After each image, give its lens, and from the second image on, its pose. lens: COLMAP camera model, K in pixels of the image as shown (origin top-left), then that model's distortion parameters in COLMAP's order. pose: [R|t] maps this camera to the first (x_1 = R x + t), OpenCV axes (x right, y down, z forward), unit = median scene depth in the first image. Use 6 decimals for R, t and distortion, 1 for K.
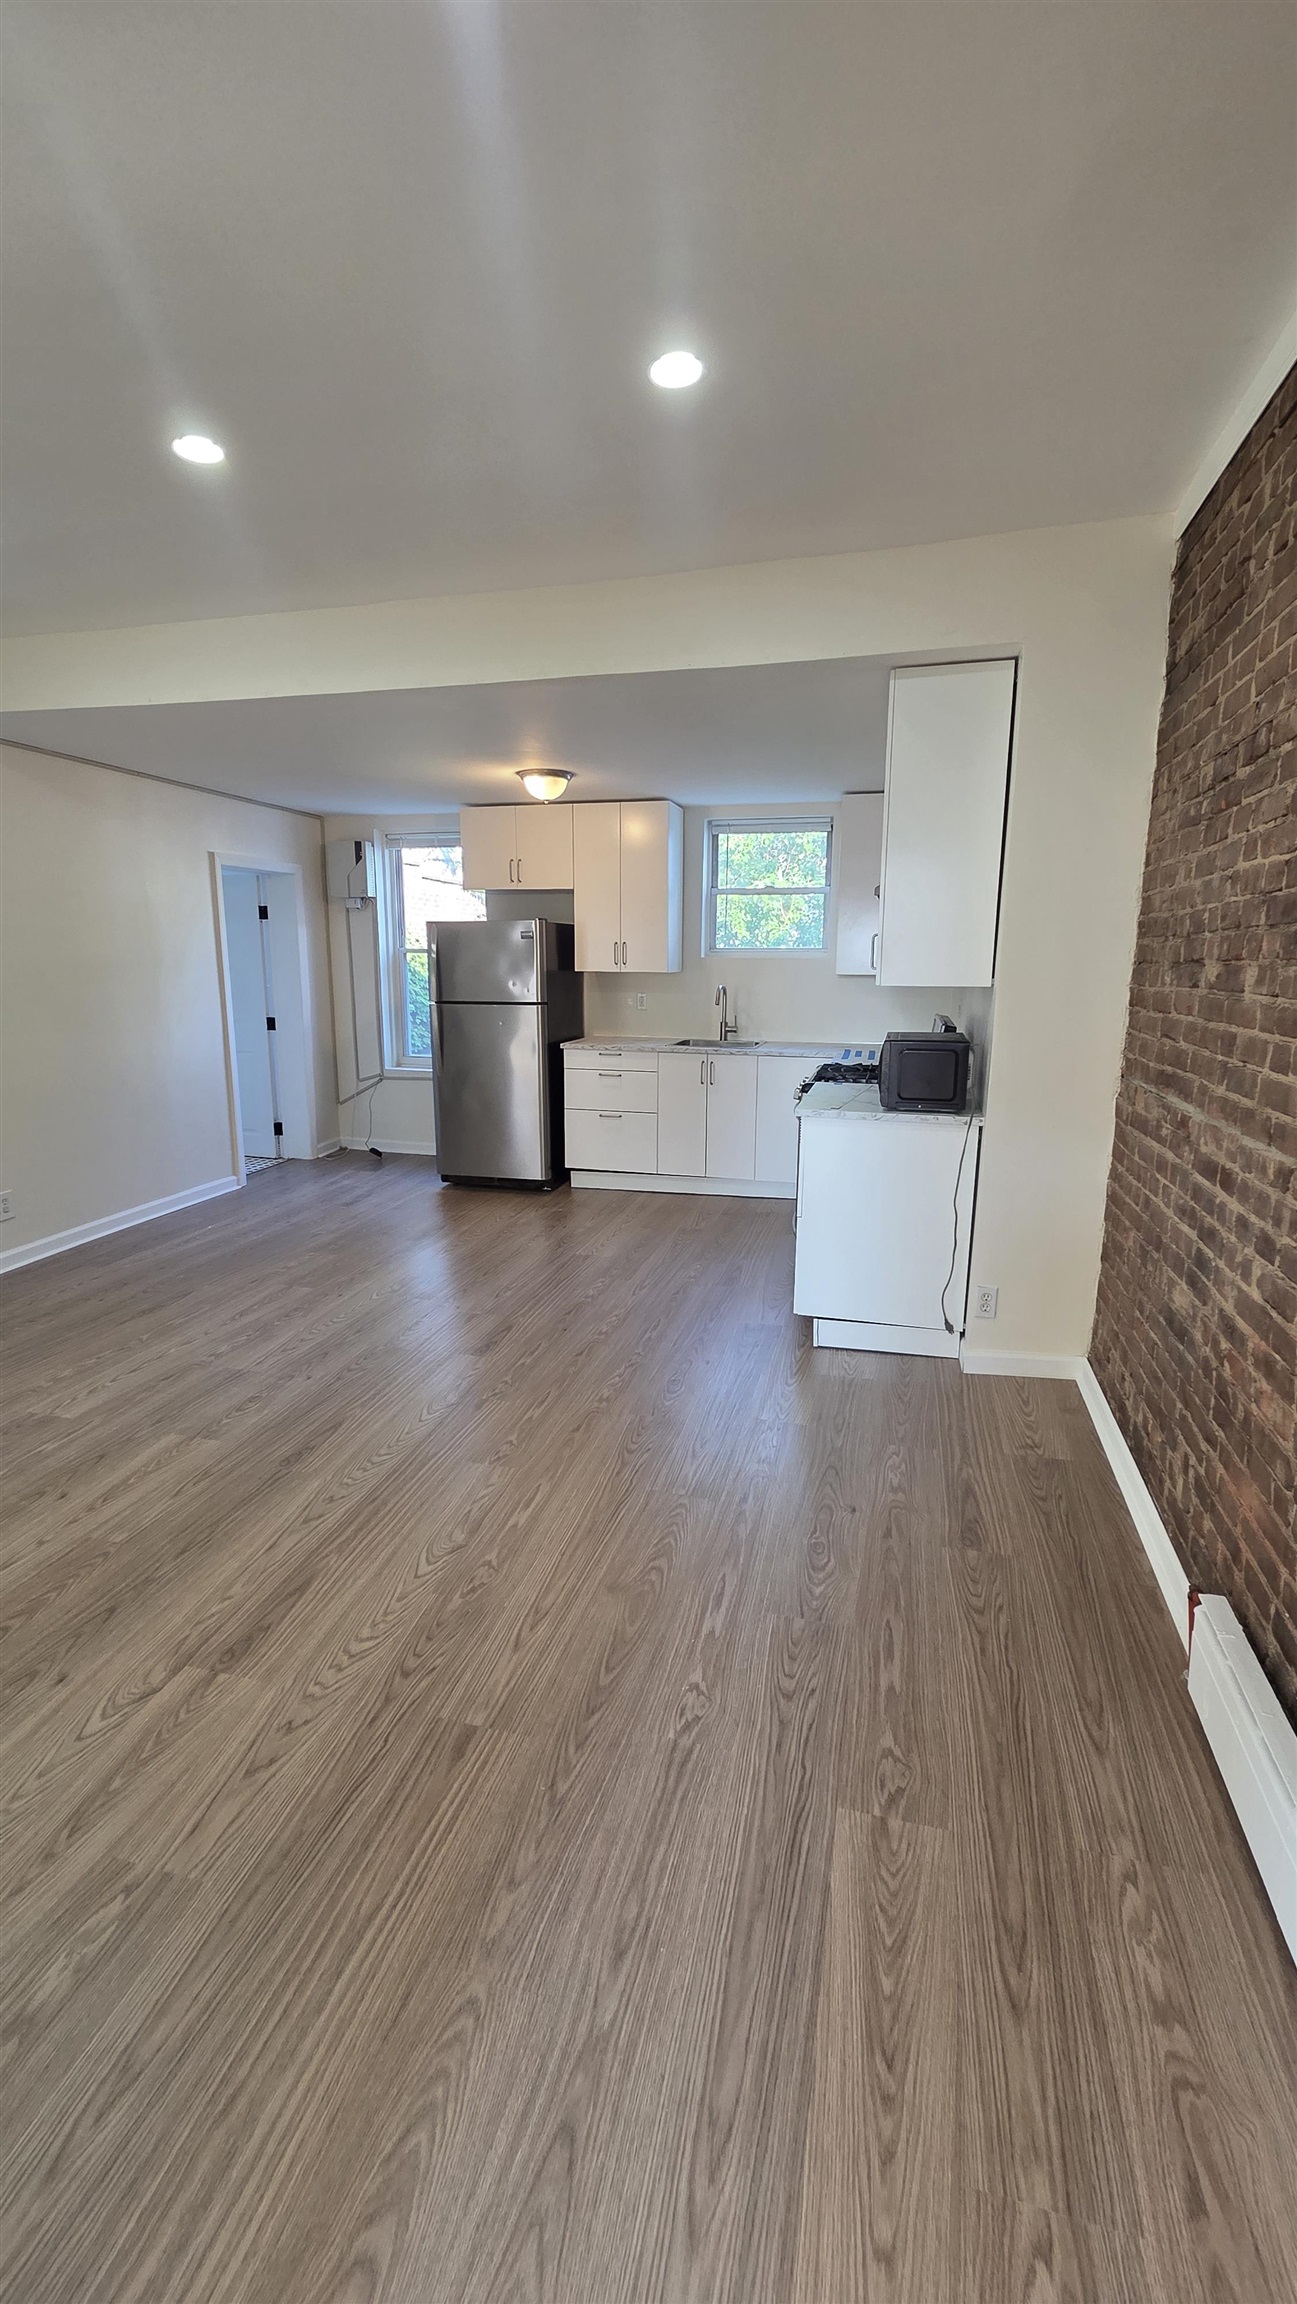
lens RADIAL K [[957.6, 0, 648.5], [0, 957.6, 1152.0], [0, 0, 1]] dist [0.001670, 0.000209]
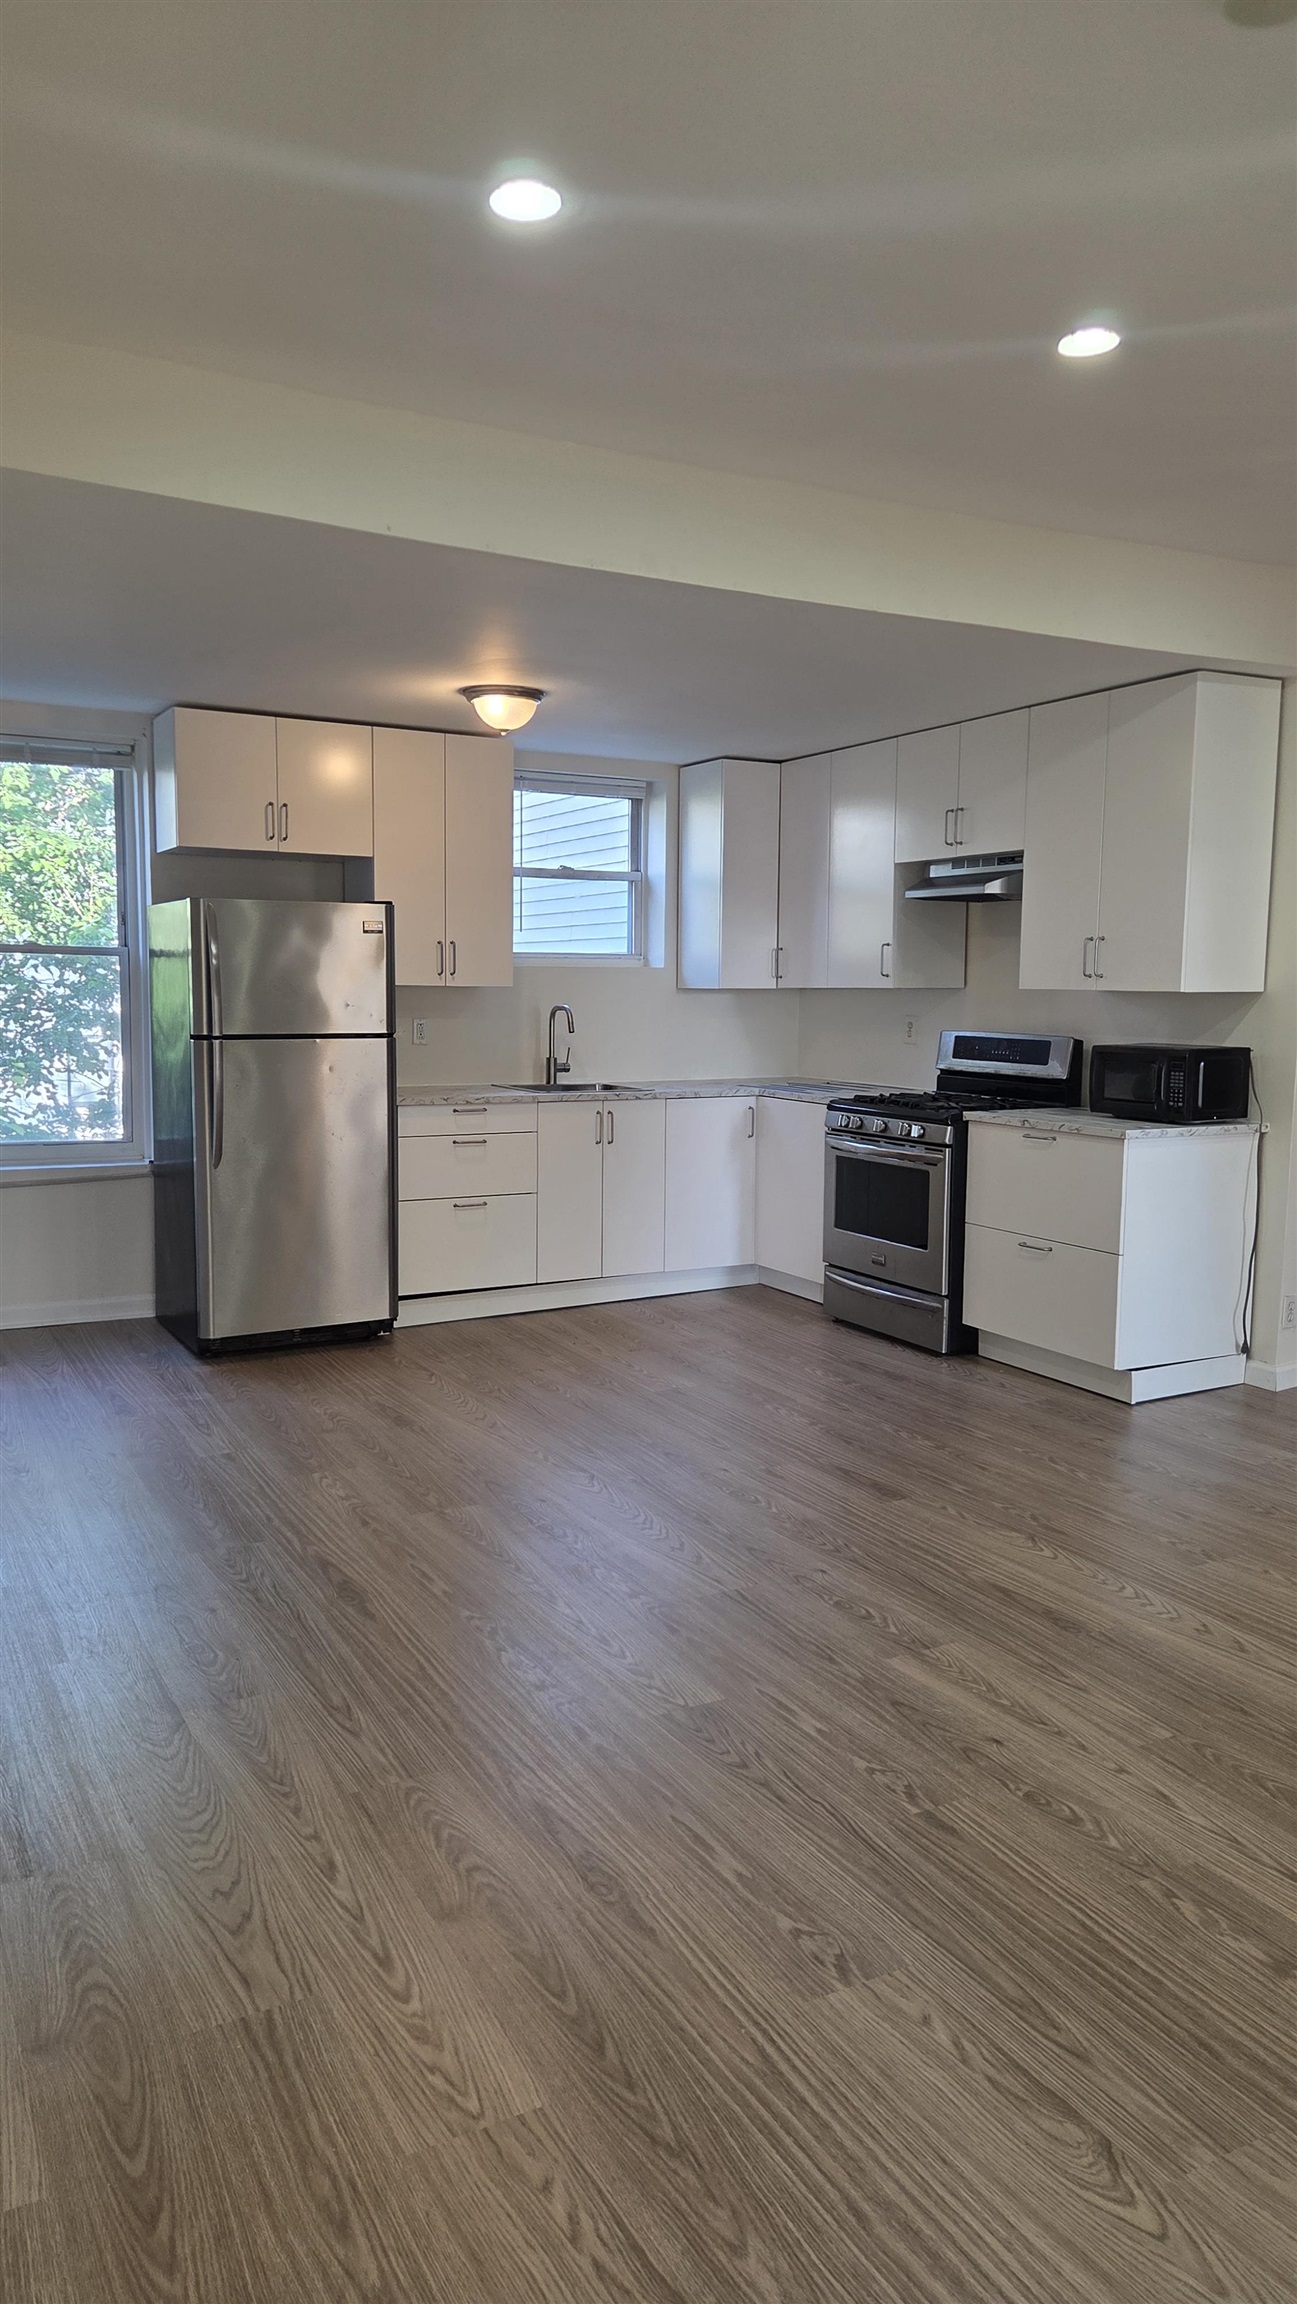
lens RADIAL K [[1570.9, 0, 648.5], [0, 1570.9, 1152.0], [0, 0, 1]] dist [0.032717, -0.001394]
pose [[0.730660, -0.076222, 0.678474, -0.989047], [0.133753, 0.990473, -0.032767, -0.032093], [-0.669512, 0.114690, 0.733893, 0.192836]]
